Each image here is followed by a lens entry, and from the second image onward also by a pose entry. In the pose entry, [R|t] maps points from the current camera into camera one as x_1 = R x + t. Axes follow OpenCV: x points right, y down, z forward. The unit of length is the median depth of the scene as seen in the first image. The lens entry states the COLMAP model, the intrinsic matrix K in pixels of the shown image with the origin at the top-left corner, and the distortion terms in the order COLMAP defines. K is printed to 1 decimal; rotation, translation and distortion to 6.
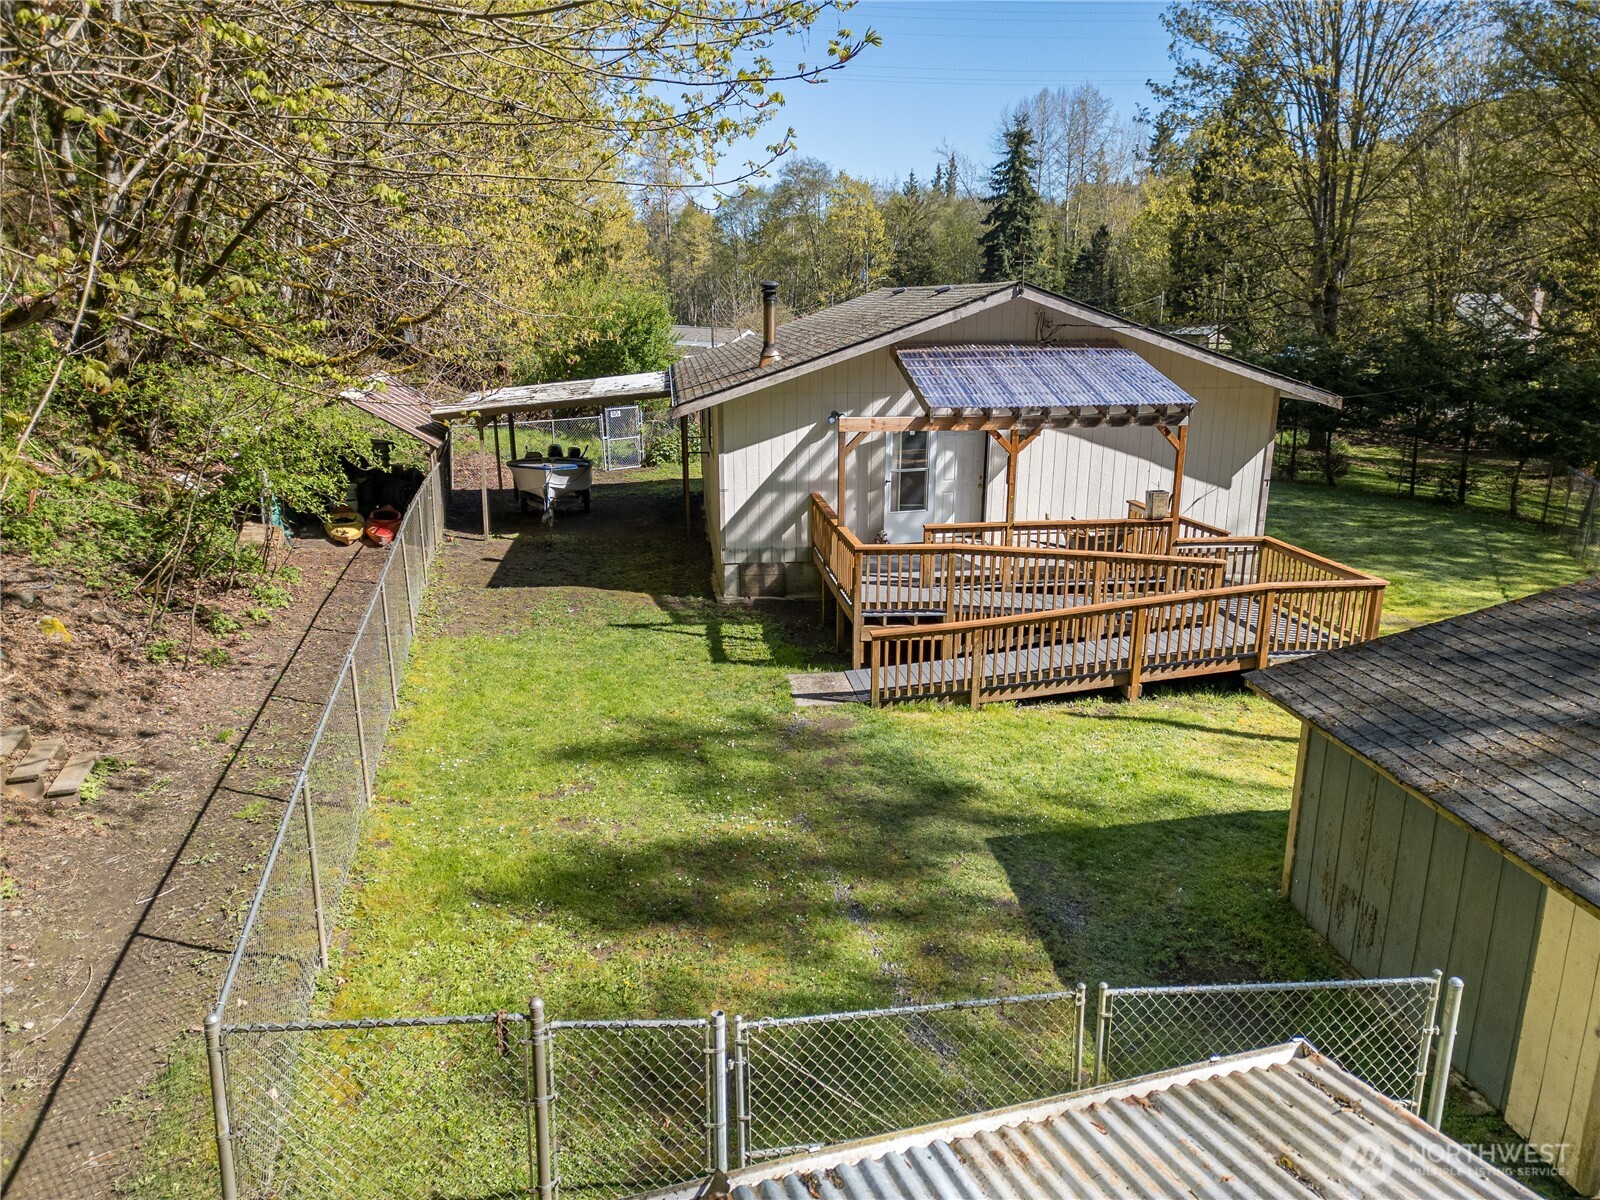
lens RADIAL K [[1097.9, 0, 802.6], [0, 1097.9, 604.2], [0, 0, 1]] dist [0.048640, -0.003640]
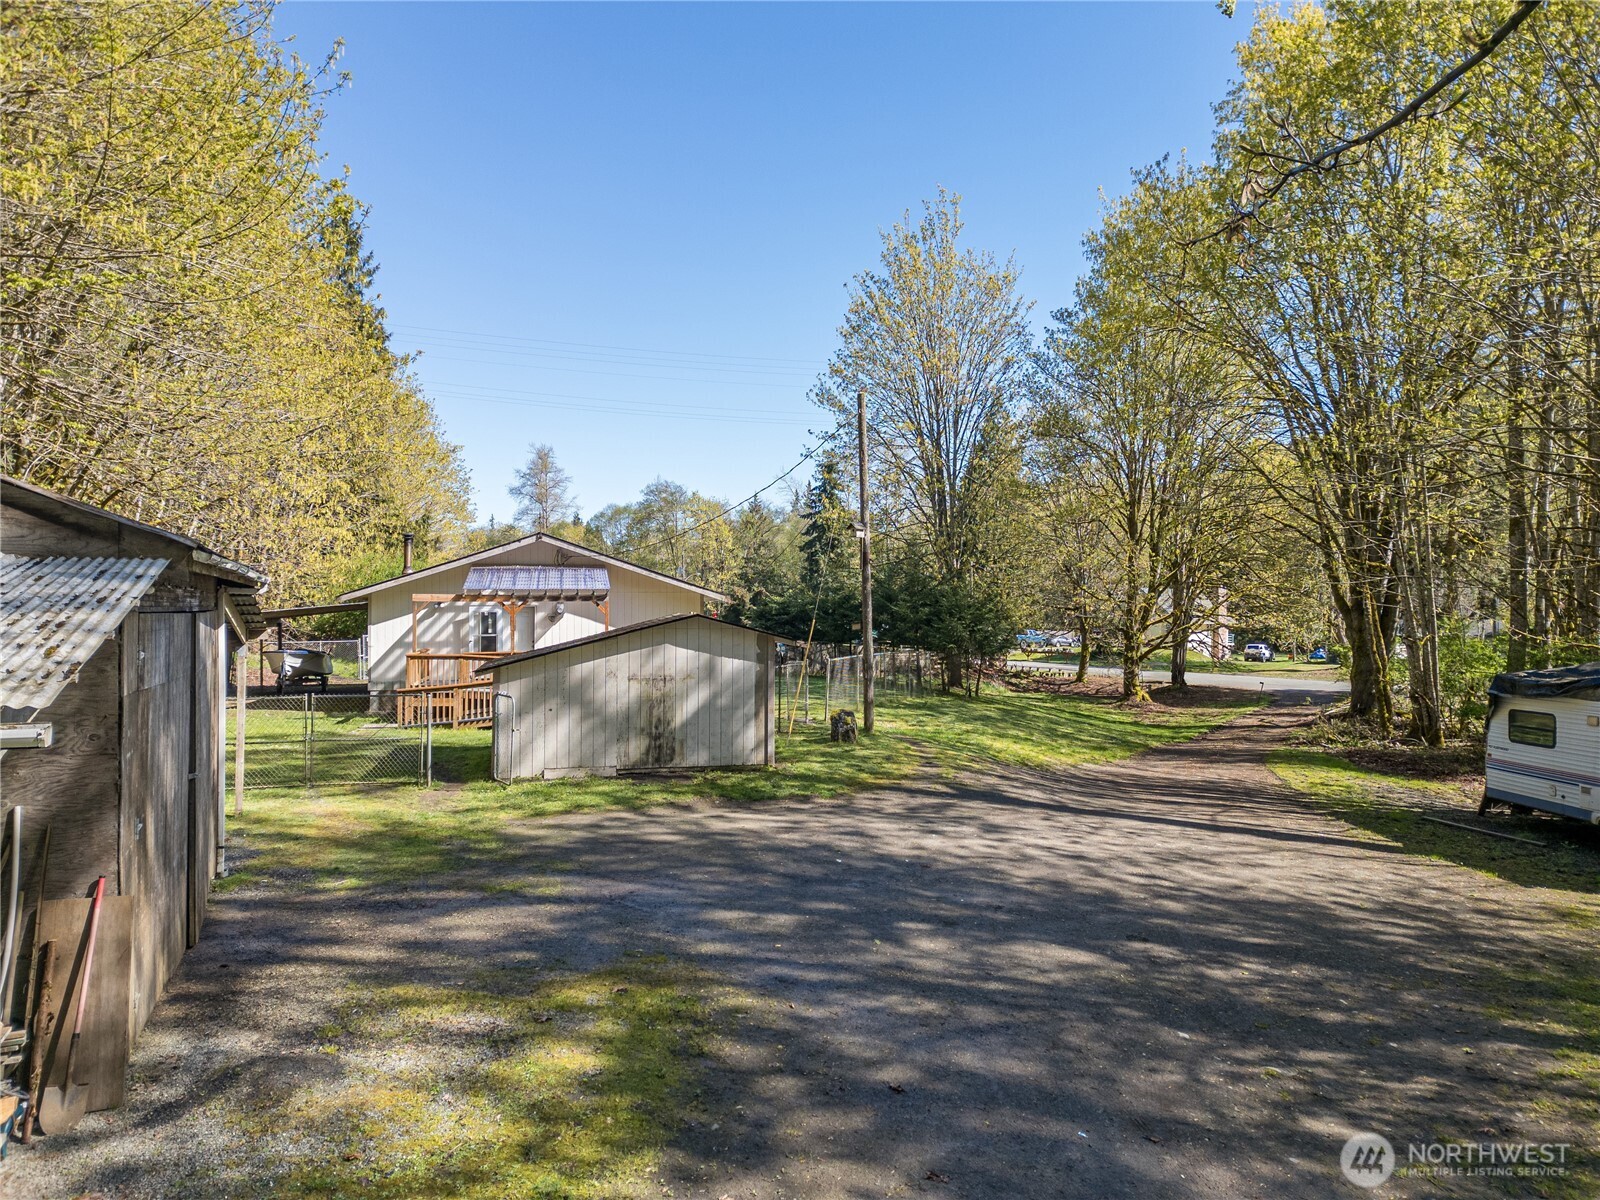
lens RADIAL K [[1097.9, 0, 801.5], [0, 1097.9, 593.0], [0, 0, 1]] dist [0.048640, -0.003640]
pose [[0.995846, 0.002669, 0.091009, 0.189563], [0.022962, 0.959898, -0.279408, 0.135178], [-0.088106, 0.280337, 0.955850, -0.315757]]
